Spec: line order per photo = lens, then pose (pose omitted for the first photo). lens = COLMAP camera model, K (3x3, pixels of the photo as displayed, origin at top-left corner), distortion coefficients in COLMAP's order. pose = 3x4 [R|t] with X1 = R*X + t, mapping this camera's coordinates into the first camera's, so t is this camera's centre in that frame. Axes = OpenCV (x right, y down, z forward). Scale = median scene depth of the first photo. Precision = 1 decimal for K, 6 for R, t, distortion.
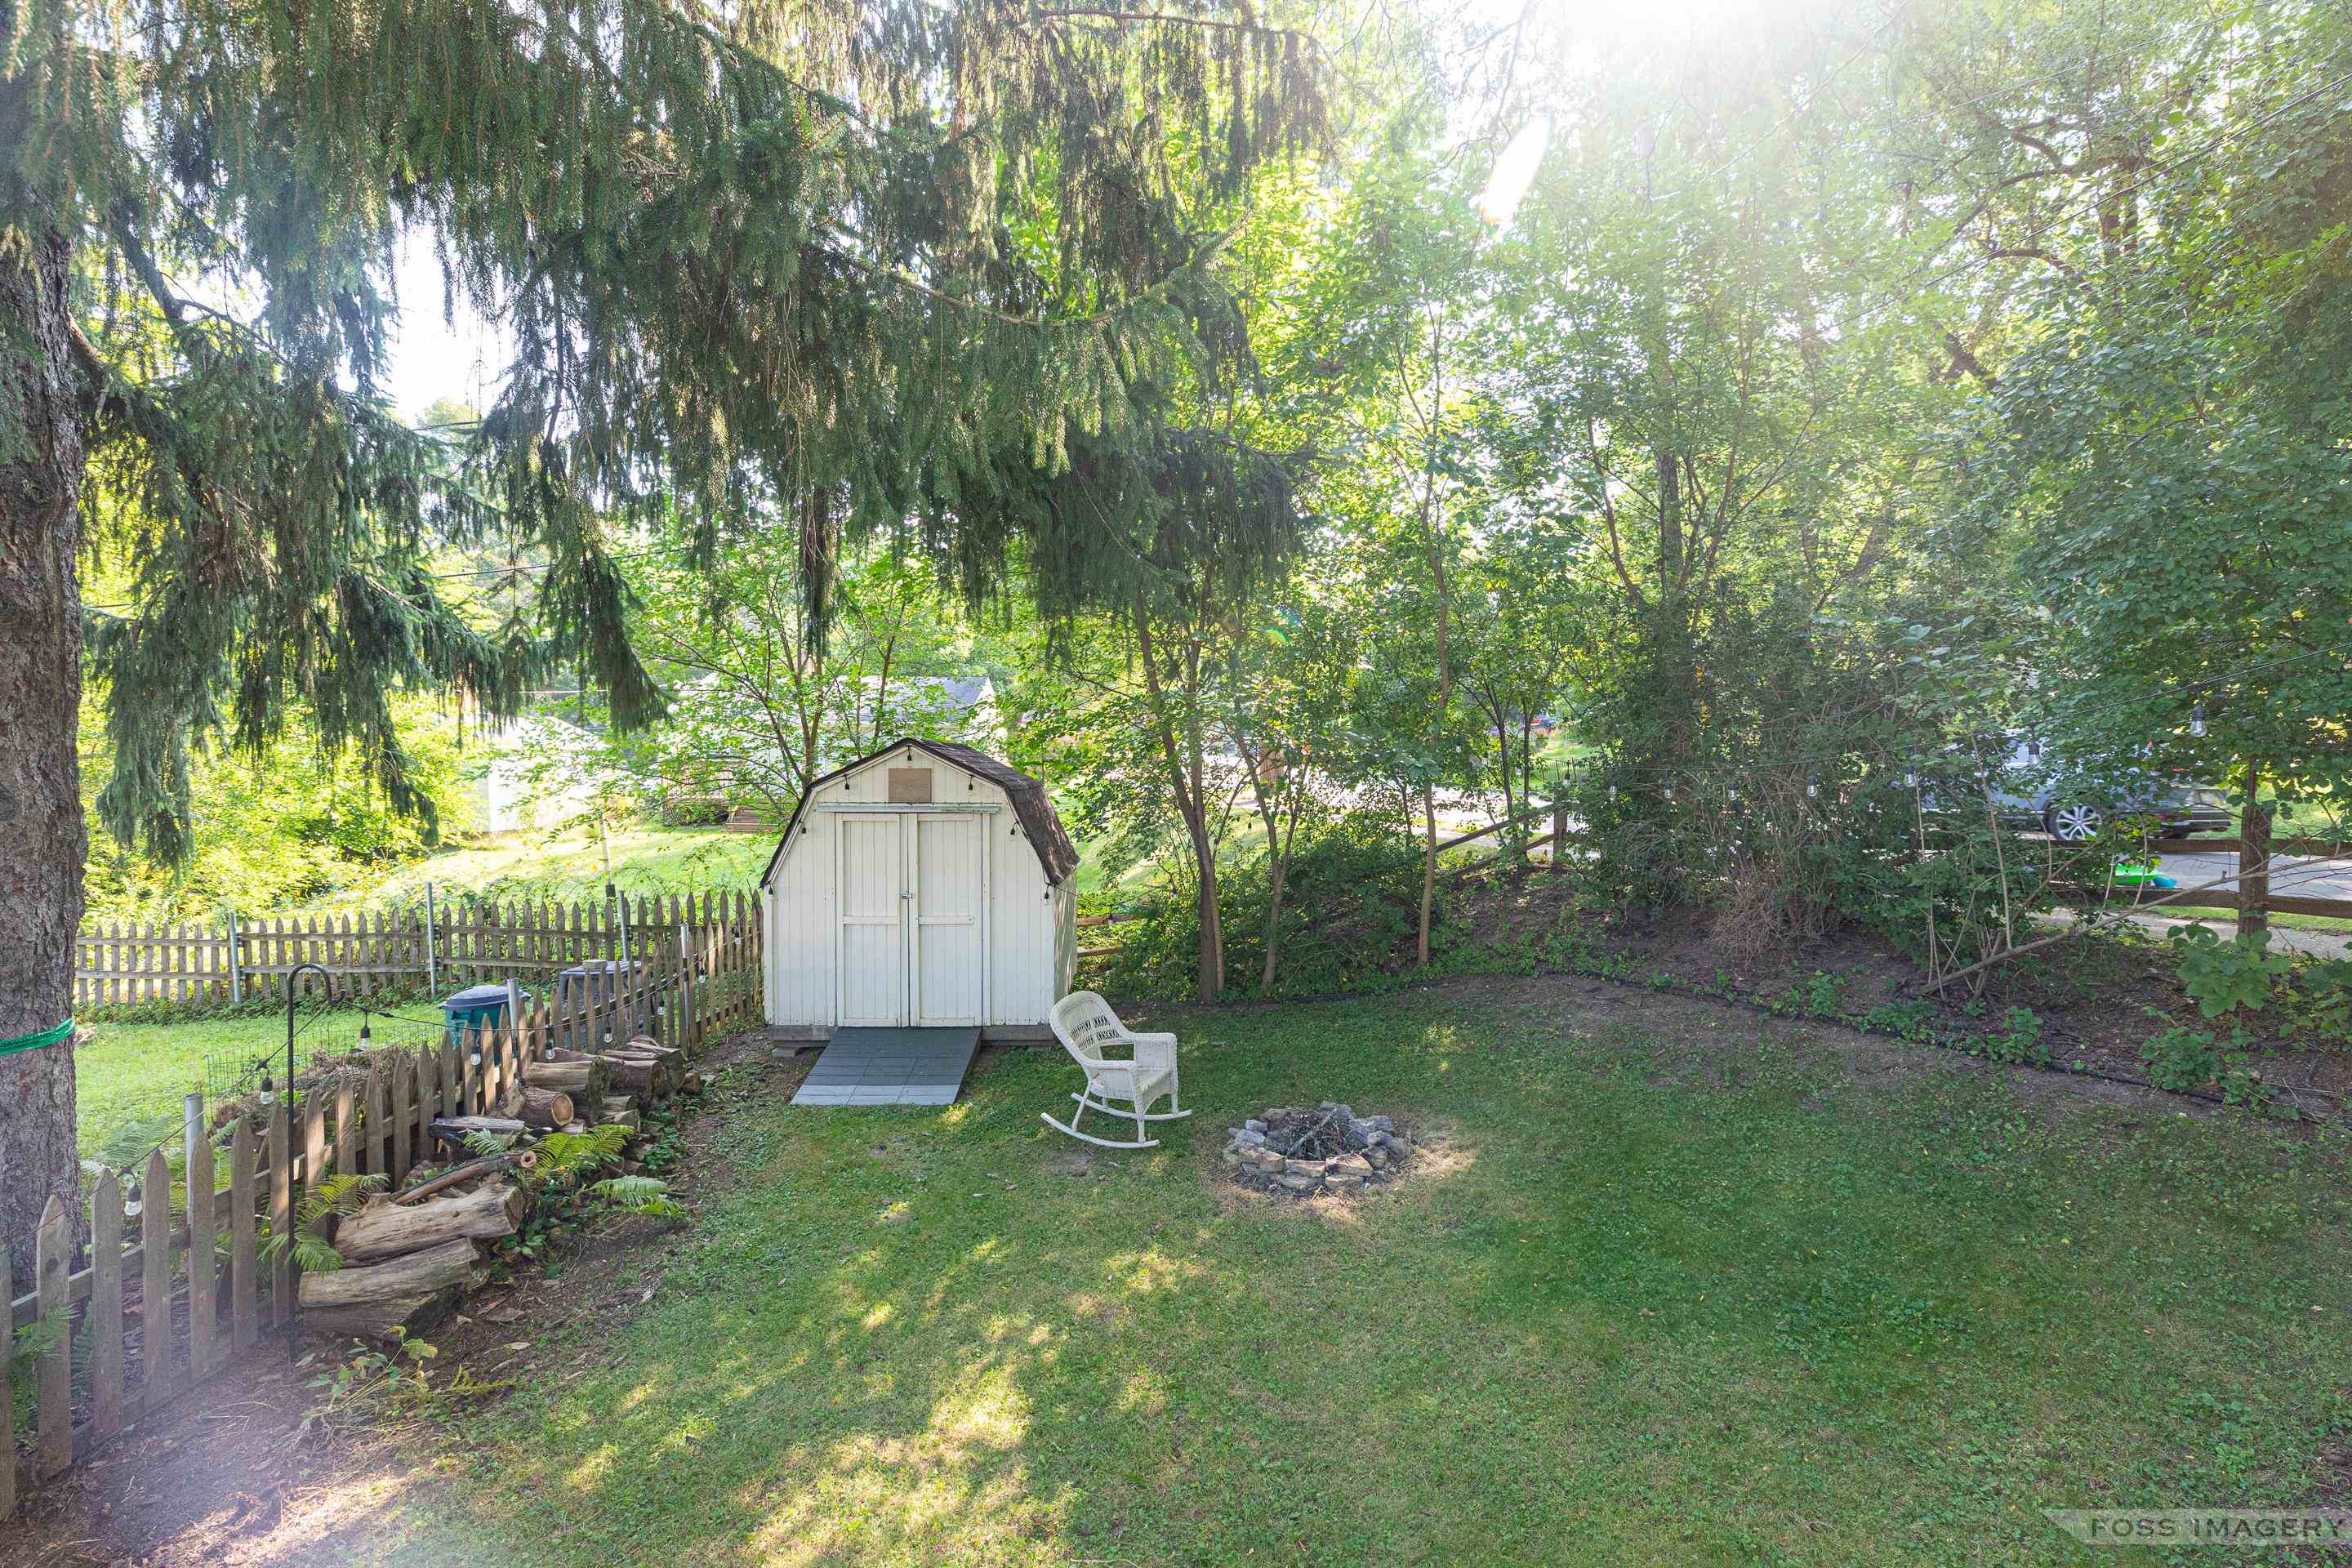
lens RADIAL K [[1072.4, 0, 1174.3], [0, 1072.4, 789.1], [0, 0, 1]] dist [0.003121, -0.000511]
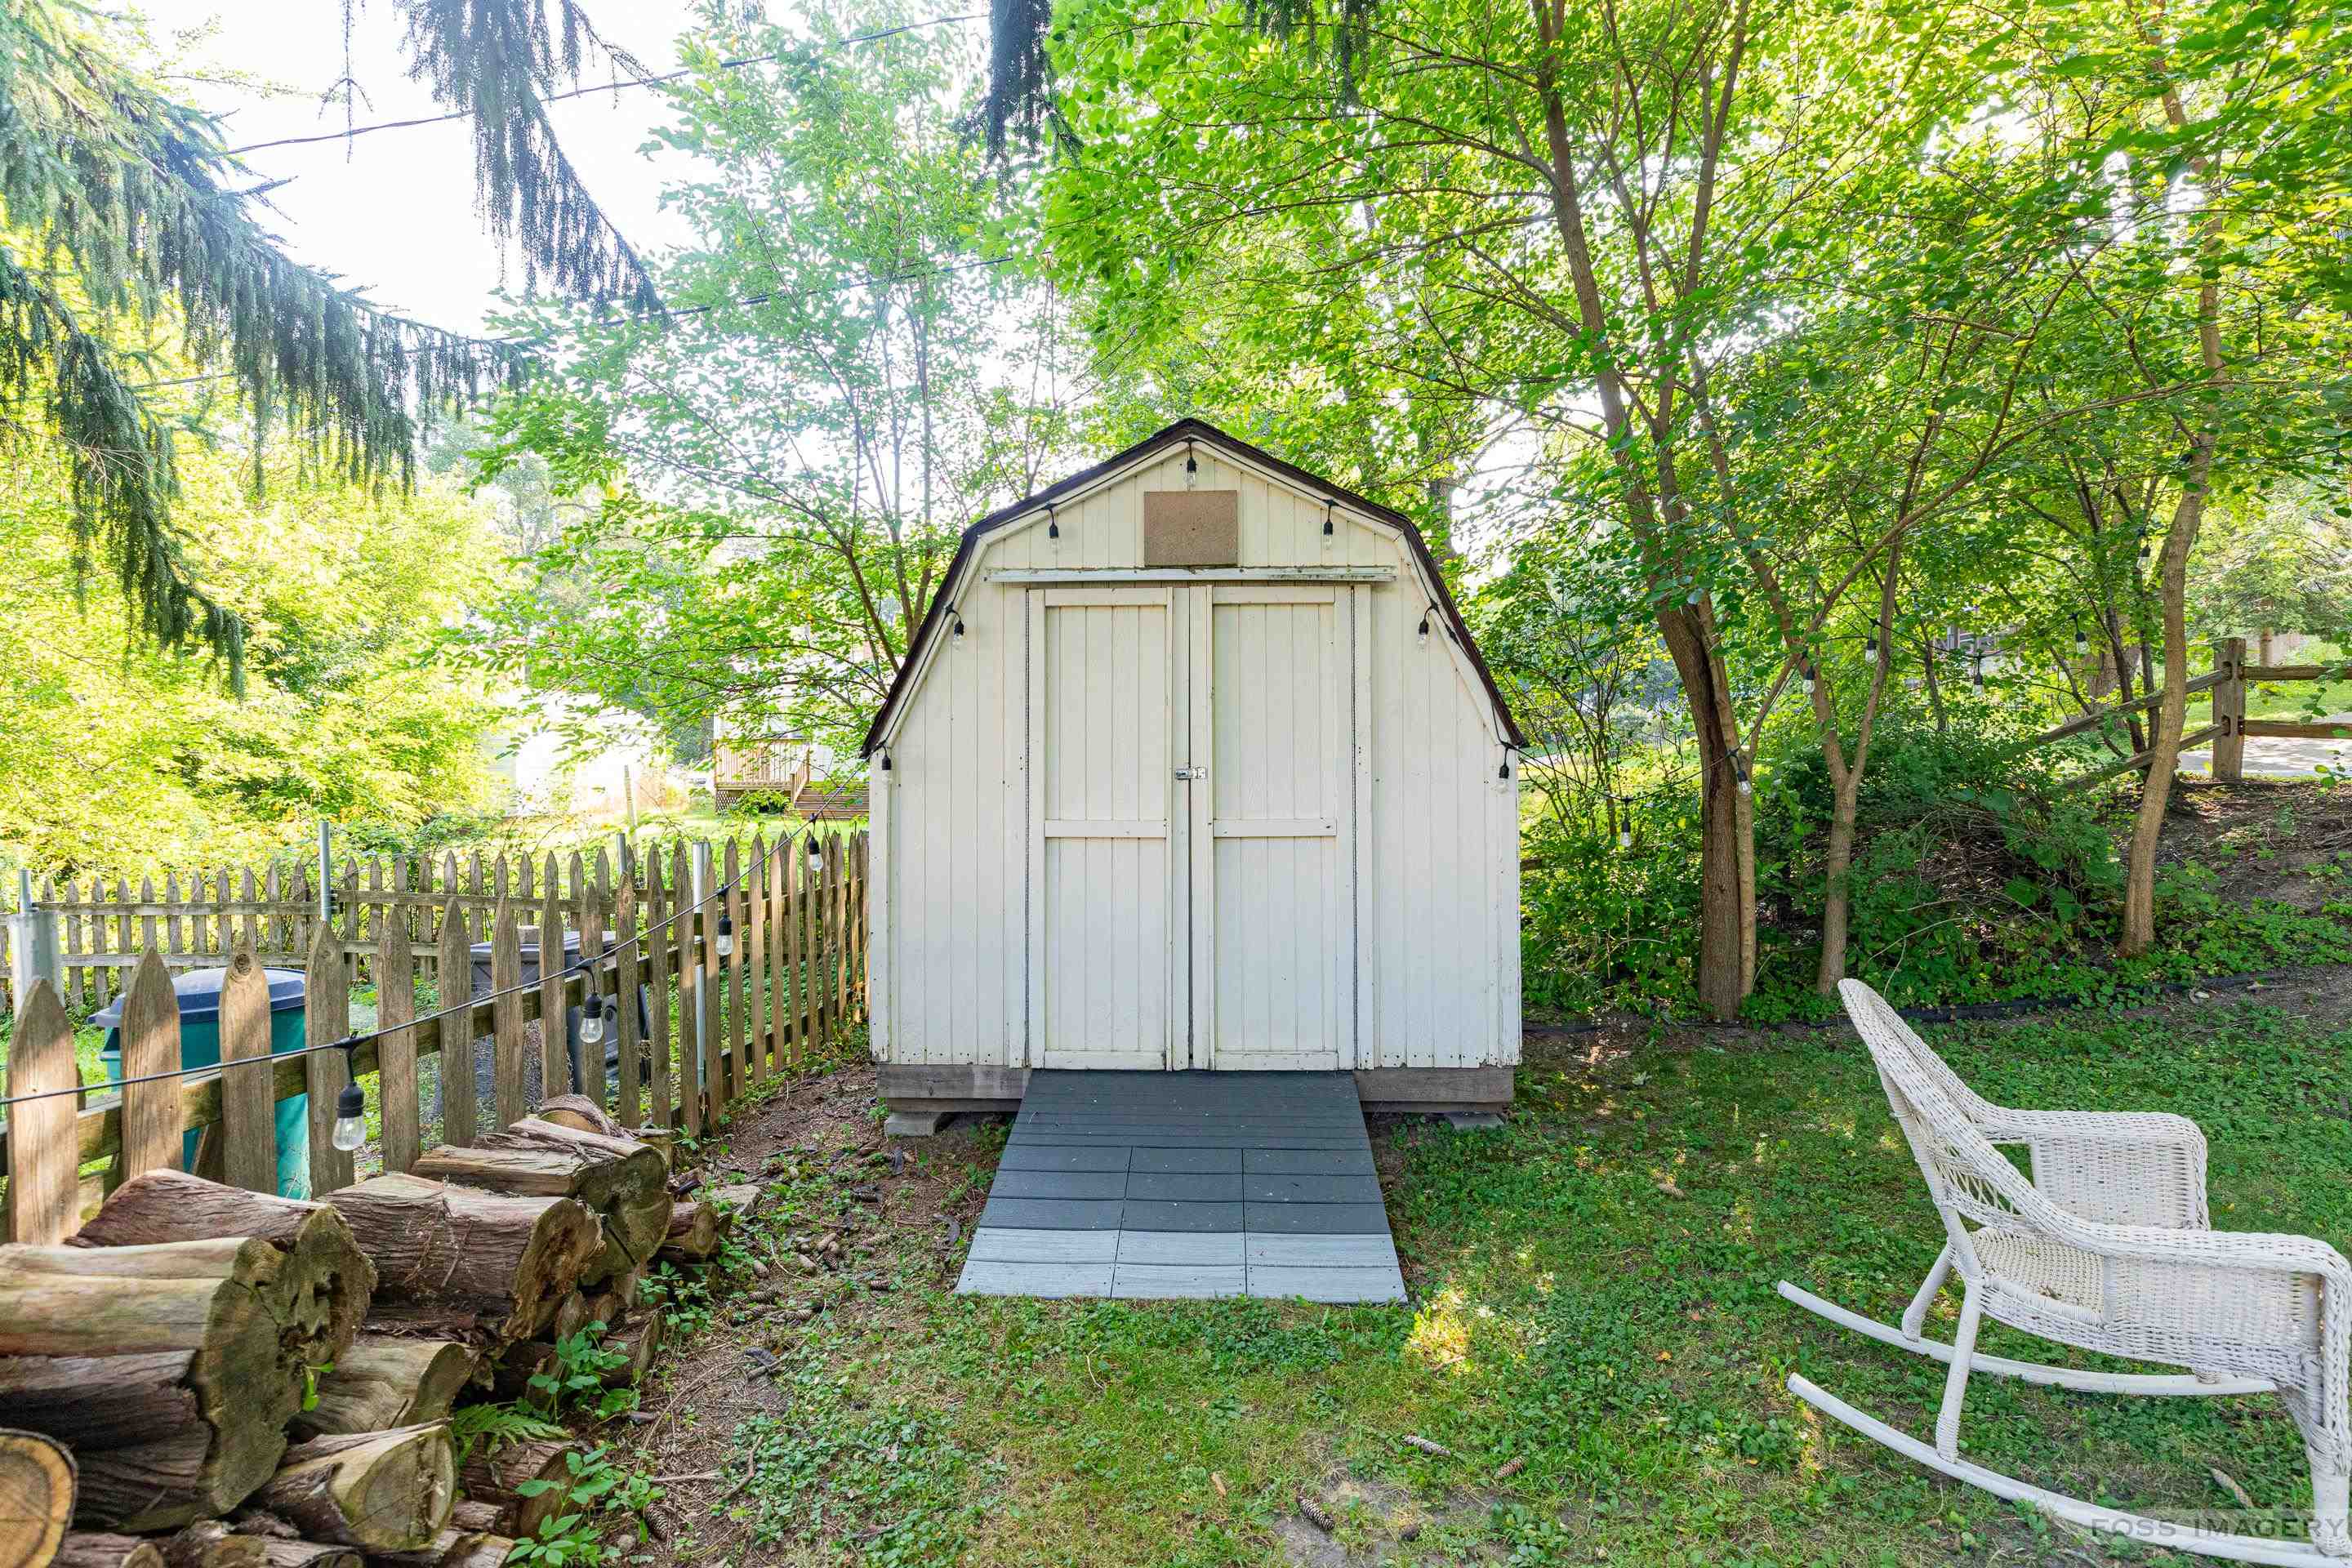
lens RADIAL K [[1072.4, 0, 1164.9], [0, 1072.4, 769.5], [0, 0, 1]] dist [0.003121, -0.000511]
pose [[0.998361, -0.006940, -0.056808, -0.232543], [0.004825, 0.999293, -0.037283, 0.114324], [0.057026, 0.036948, 0.997689, 0.555391]]
